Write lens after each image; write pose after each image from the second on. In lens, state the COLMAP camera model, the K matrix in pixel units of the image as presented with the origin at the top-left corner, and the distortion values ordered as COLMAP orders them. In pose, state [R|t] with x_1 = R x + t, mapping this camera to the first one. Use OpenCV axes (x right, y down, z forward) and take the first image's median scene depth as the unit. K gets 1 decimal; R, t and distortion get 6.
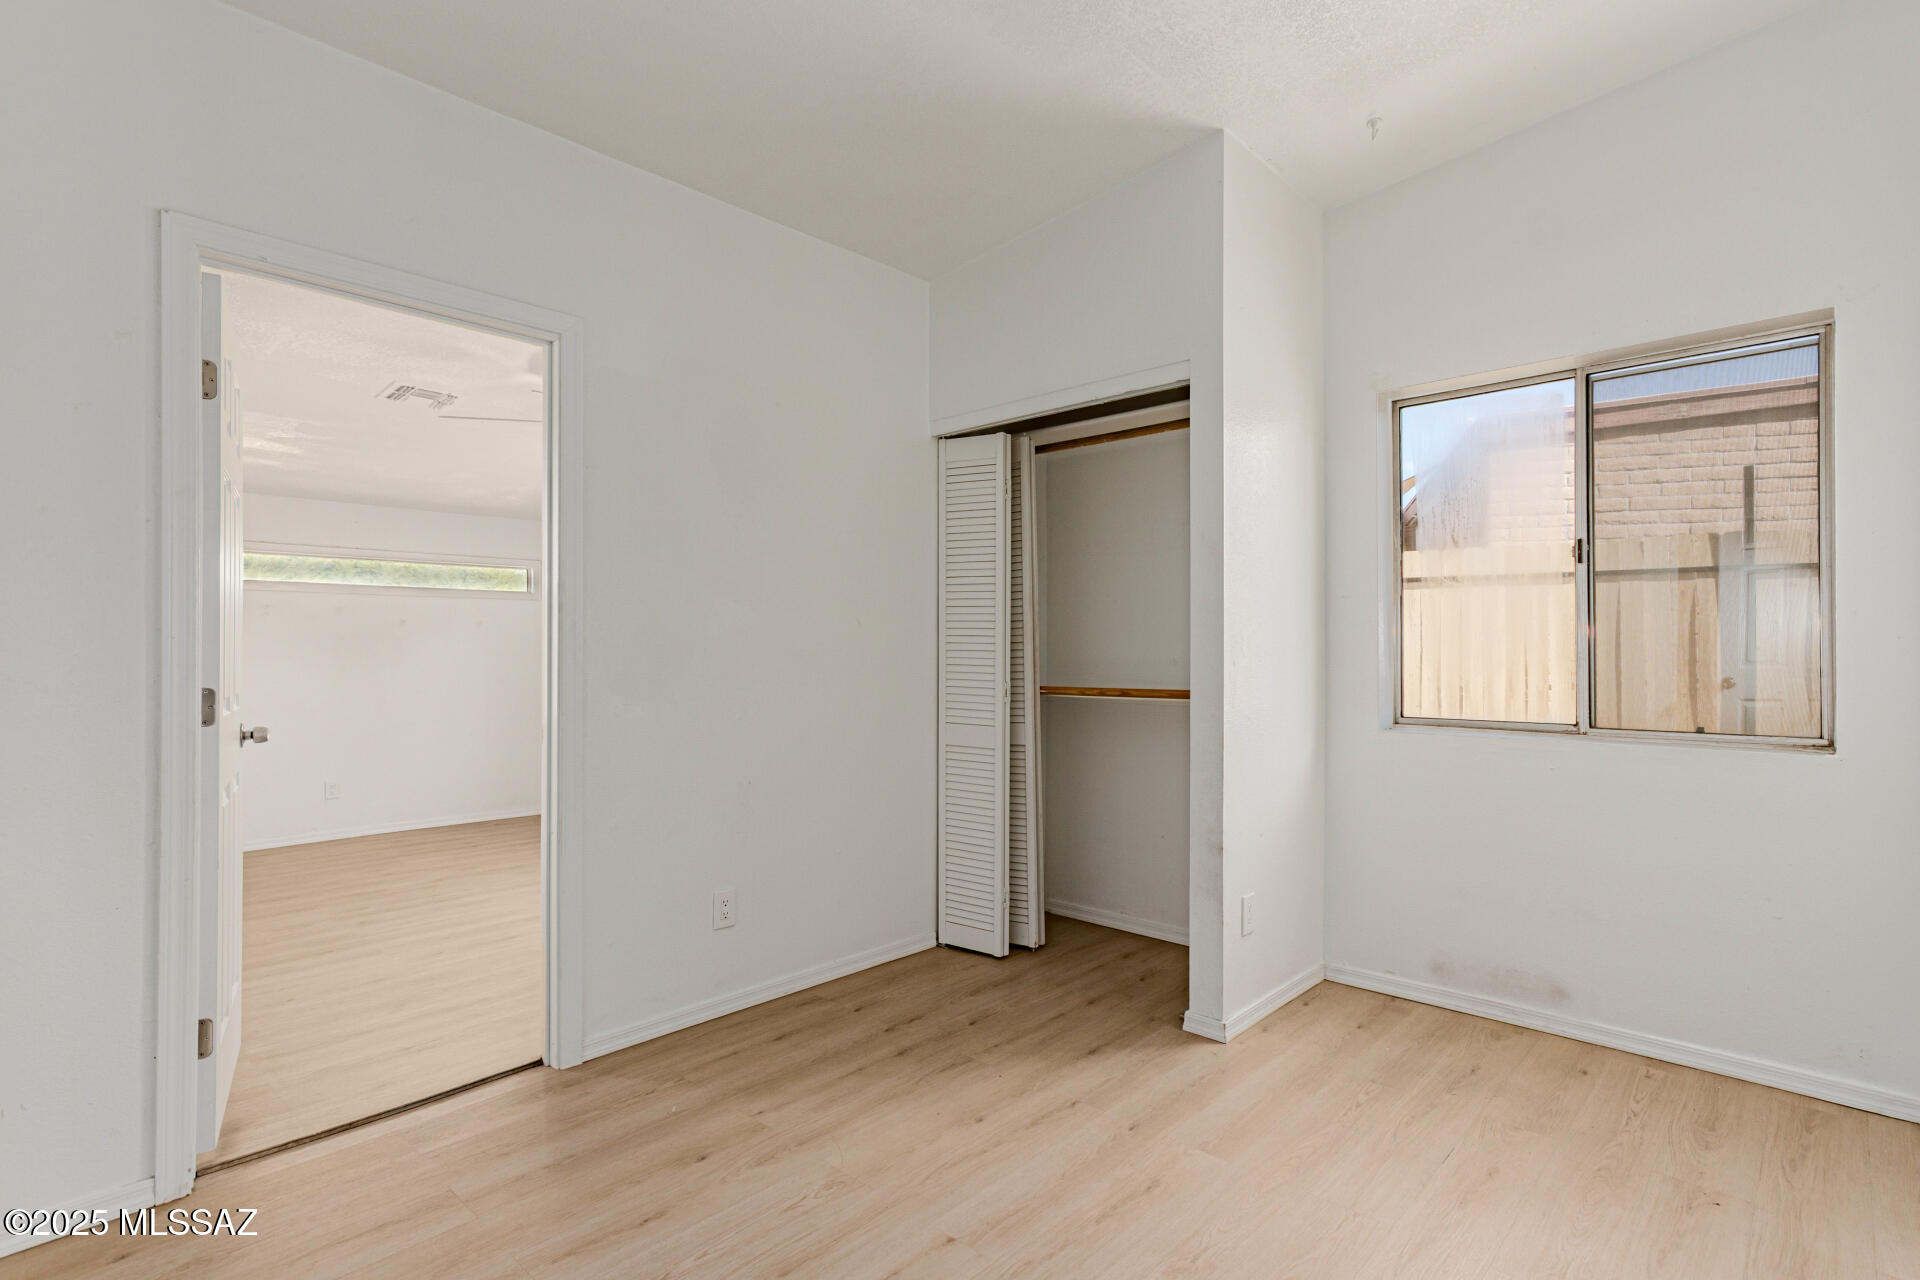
lens RADIAL K [[892.6, 0, 1005.7], [0, 892.6, 662.0], [0, 0, 1]] dist [0.003206, -0.000755]
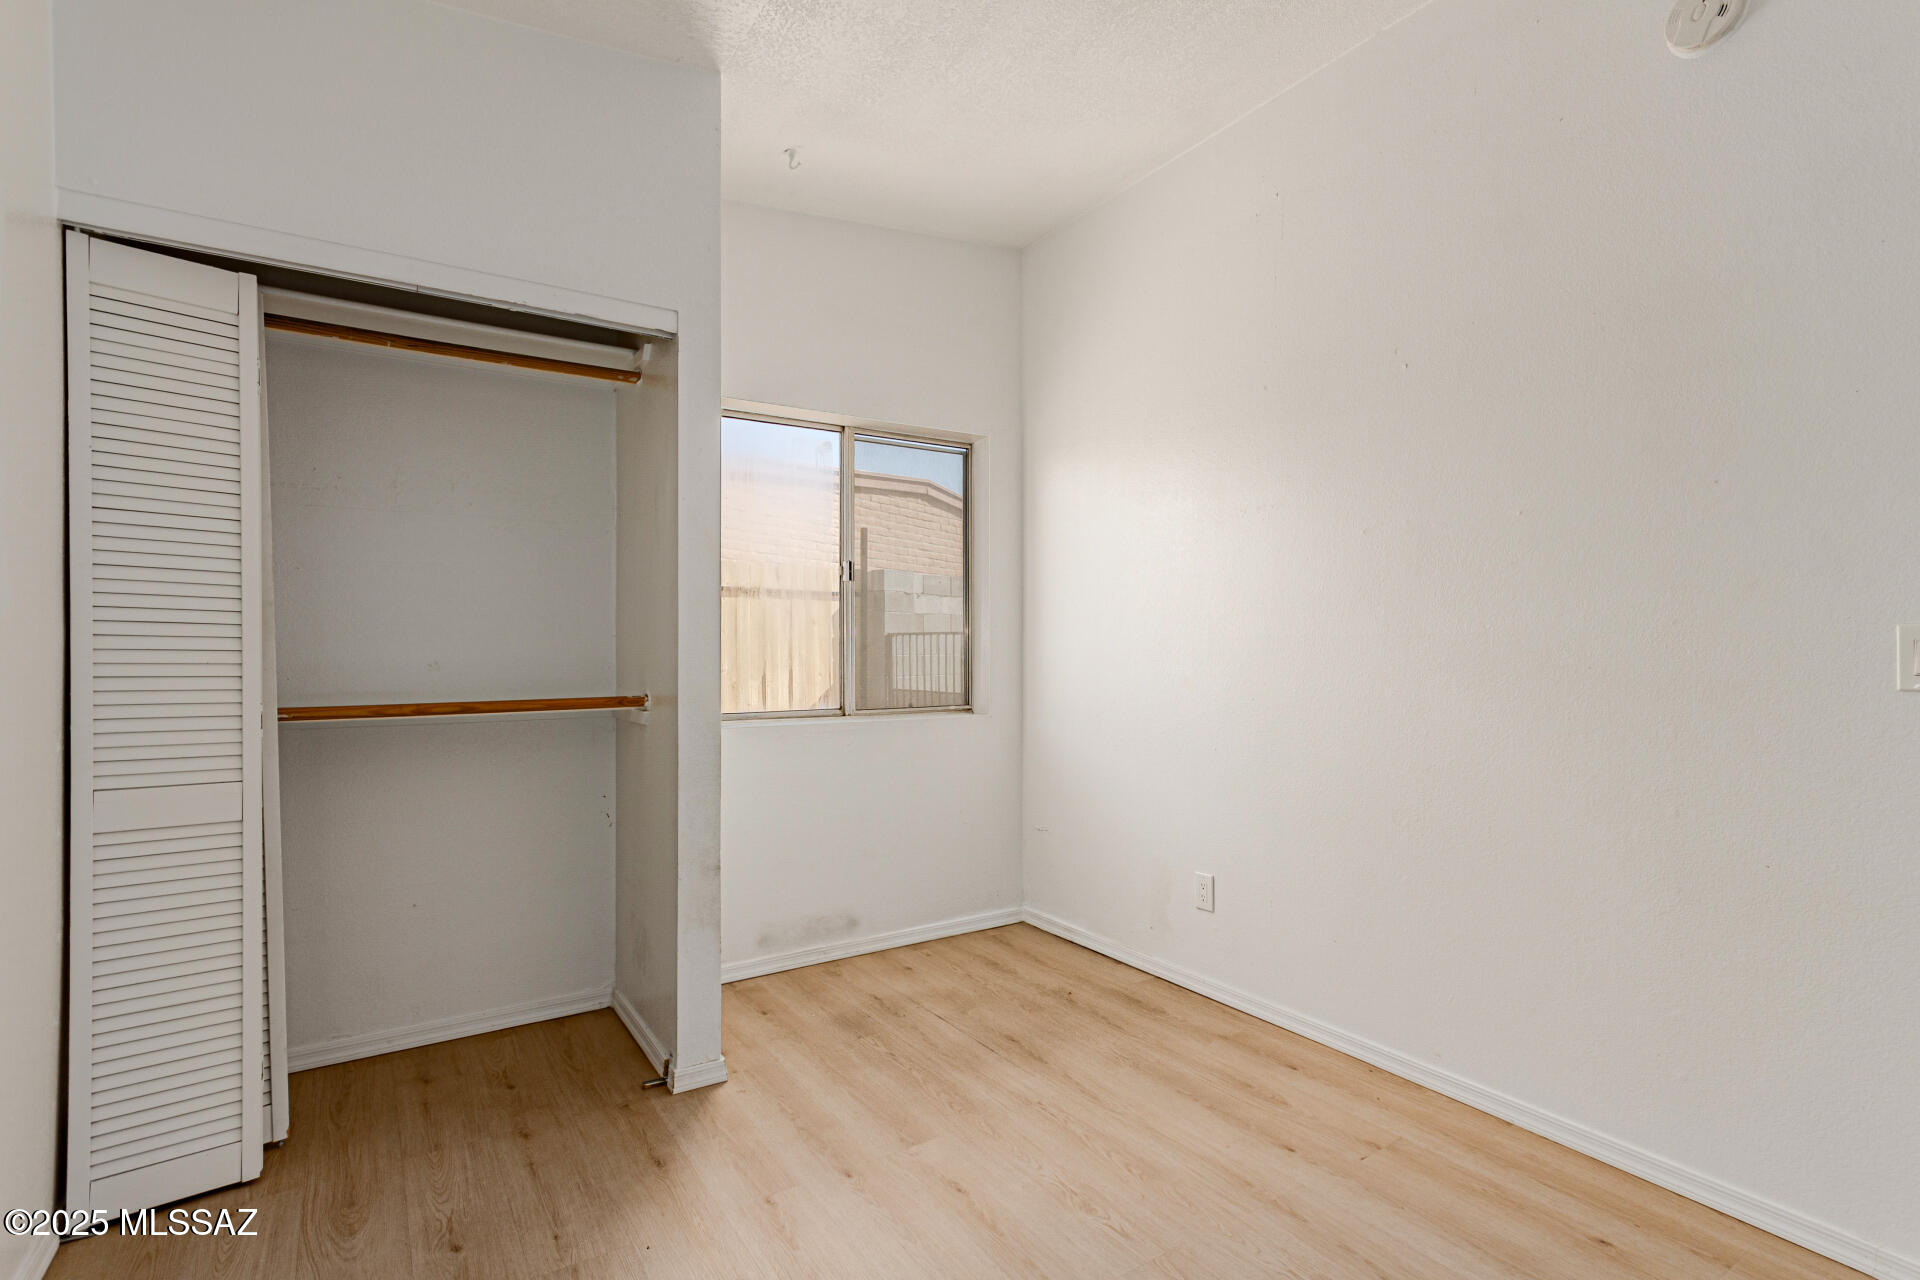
lens RADIAL K [[892.6, 0, 968.9], [0, 892.6, 658.5], [0, 0, 1]] dist [0.003206, -0.000755]
pose [[0.283195, -0.006456, 0.959041, -0.529427], [0.016313, 0.999865, 0.001914, -0.000170], [-0.958924, 0.015103, 0.283262, 0.477301]]
